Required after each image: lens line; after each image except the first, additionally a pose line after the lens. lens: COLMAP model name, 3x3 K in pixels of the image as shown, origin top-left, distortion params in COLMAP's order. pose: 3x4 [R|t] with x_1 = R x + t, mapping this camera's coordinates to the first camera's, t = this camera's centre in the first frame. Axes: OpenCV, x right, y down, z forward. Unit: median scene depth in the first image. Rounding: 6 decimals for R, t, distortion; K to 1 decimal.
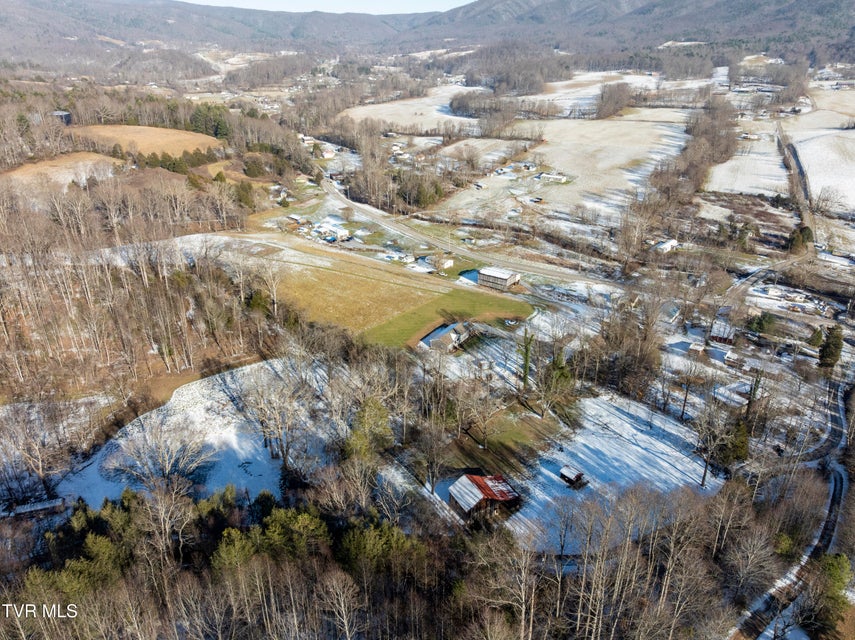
lens RADIAL K [[602.6, 0, 430.1], [0, 602.6, 315.1], [0, 0, 1]] dist [-0.043807, 0.013011]
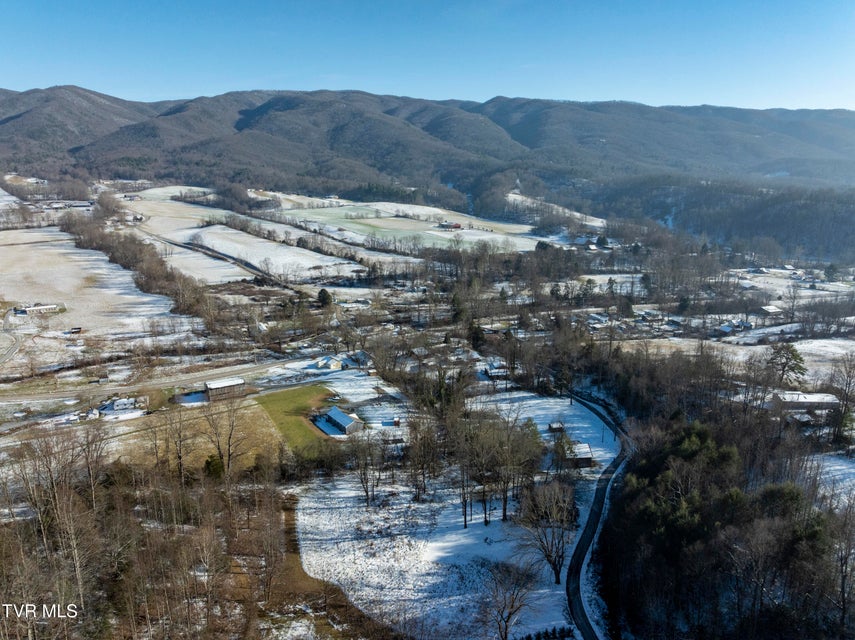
lens RADIAL K [[602.6, 0, 429.8], [0, 602.6, 322.4], [0, 0, 1]] dist [-0.043807, 0.013011]
pose [[0.388421, -0.229995, 0.892318, -0.339889], [0.379284, 0.922423, 0.072654, -0.059242], [-0.839805, 0.310222, 0.445522, 0.149844]]
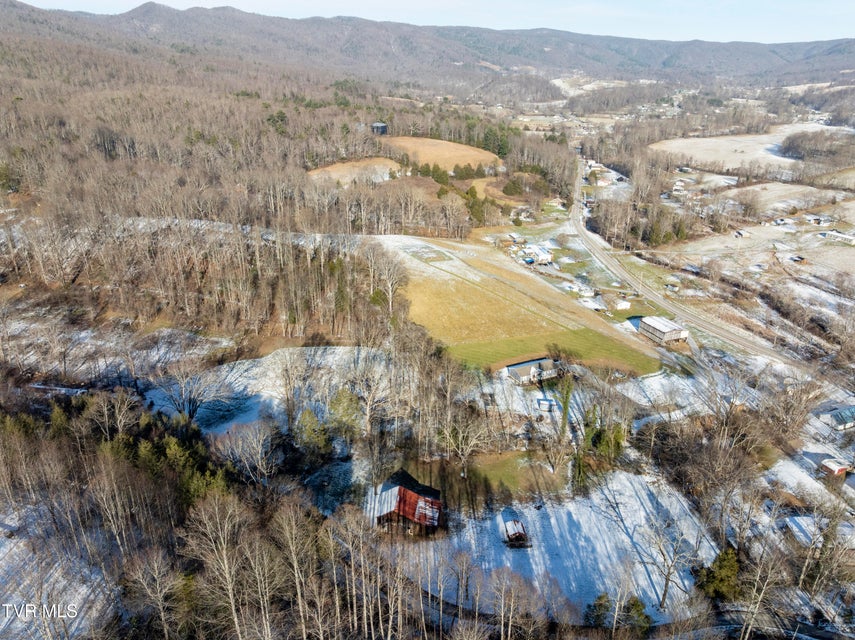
lens RADIAL K [[602.6, 0, 432.5], [0, 602.6, 311.1], [0, 0, 1]] dist [-0.043807, 0.013011]
pose [[0.843498, 0.203857, -0.496944, 0.150904], [-0.226294, 0.973937, 0.015425, -0.014656], [0.487136, 0.099444, 0.867646, 0.029723]]
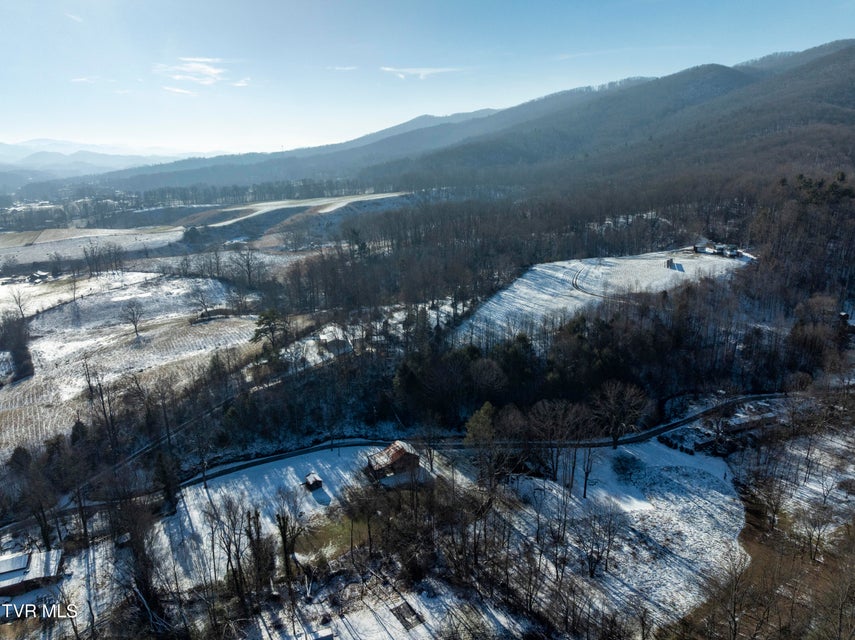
lens RADIAL K [[602.6, 0, 431.4], [0, 602.6, 316.3], [0, 0, 1]] dist [-0.043807, 0.013011]
pose [[-0.997574, -0.010781, 0.068775, -0.022079], [0.036077, 0.764853, 0.643194, -0.216643], [-0.059537, 0.644115, -0.762608, 0.491062]]
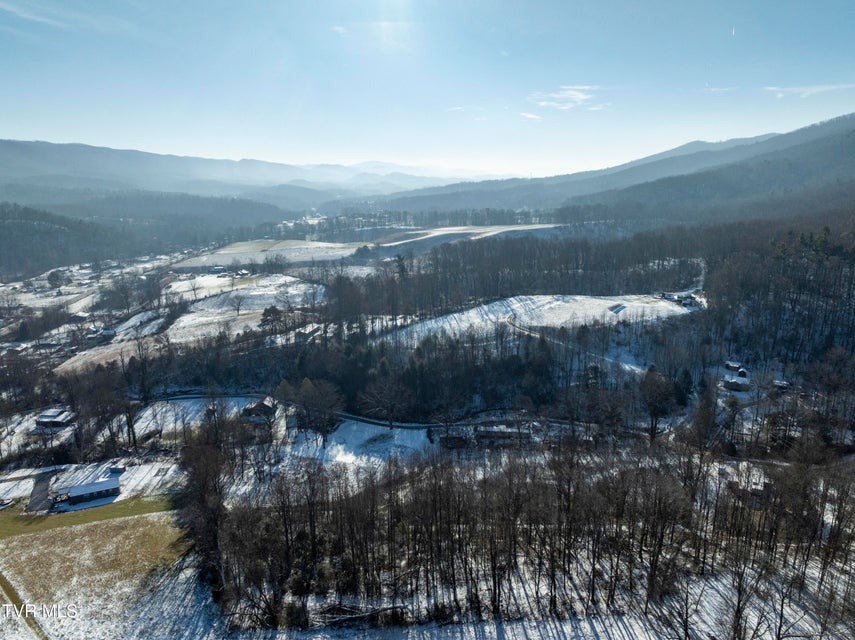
lens RADIAL K [[602.6, 0, 427.7], [0, 602.6, 325.8], [0, 0, 1]] dist [-0.043807, 0.013011]
pose [[-0.854281, -0.122842, 0.505088, -0.378085], [0.221236, 0.793354, 0.567137, -0.257809], [-0.470382, 0.596237, -0.650570, 0.514275]]
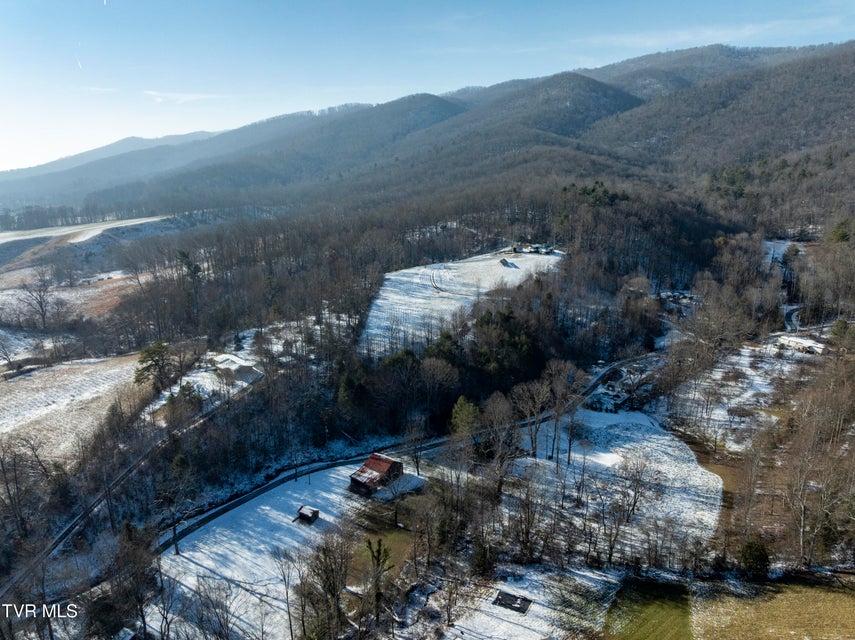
lens RADIAL K [[602.6, 0, 430.0], [0, 602.6, 316.8], [0, 0, 1]] dist [-0.043807, 0.013011]
pose [[-0.923851, 0.098858, -0.369765, 0.116349], [-0.150313, 0.794747, 0.588033, -0.199571], [0.352001, 0.598836, -0.719369, 0.479068]]
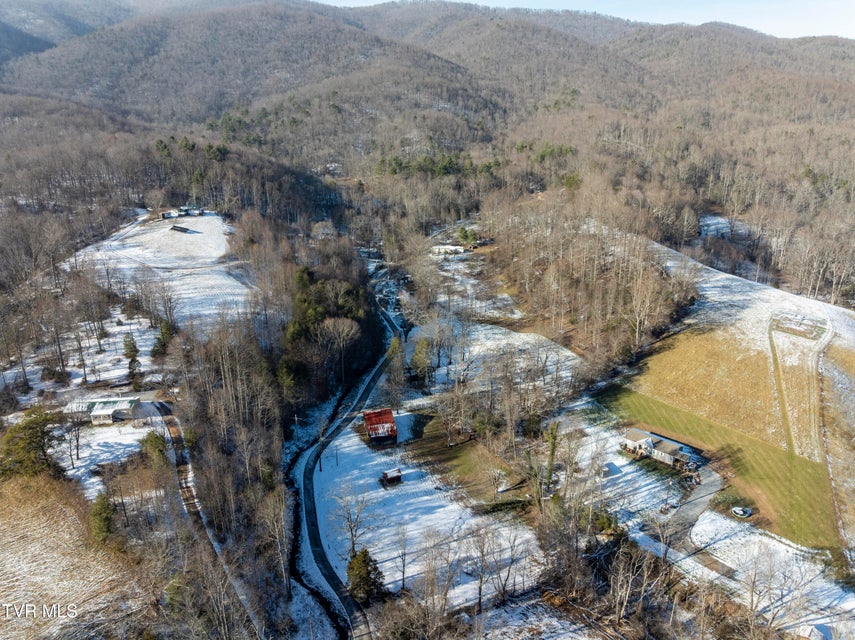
lens RADIAL K [[602.6, 0, 432.3], [0, 602.6, 319.6], [0, 0, 1]] dist [-0.043807, 0.013011]
pose [[-0.201715, 0.328436, -0.922735, 0.340500], [-0.397108, 0.833770, 0.383580, -0.129067], [0.895330, 0.443799, -0.037760, 0.285647]]
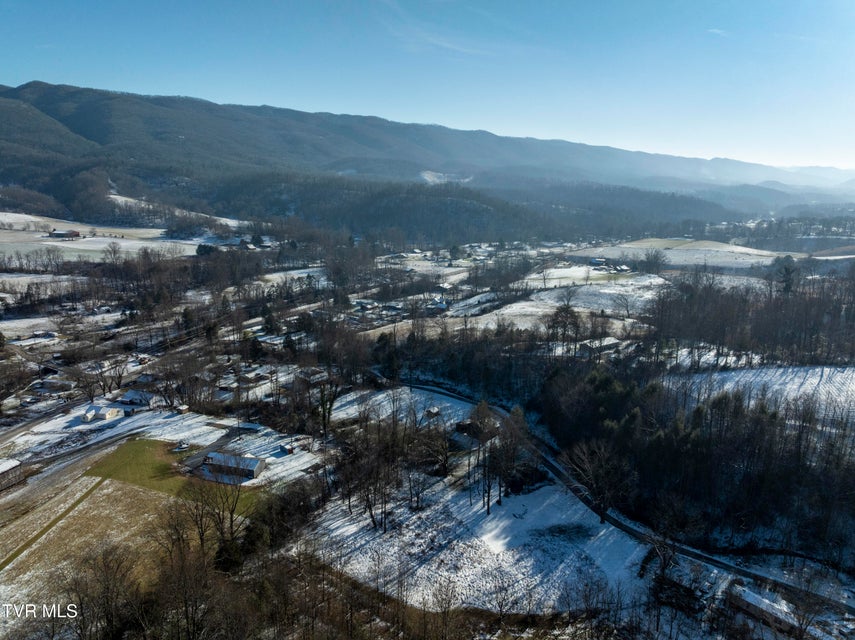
lens RADIAL K [[602.6, 0, 432.8], [0, 602.6, 321.4], [0, 0, 1]] dist [-0.043807, 0.013011]
pose [[-0.294205, -0.240140, 0.925082, -0.347226], [0.379163, 0.859165, 0.343615, -0.143702], [-0.877313, 0.451850, -0.161719, 0.335371]]
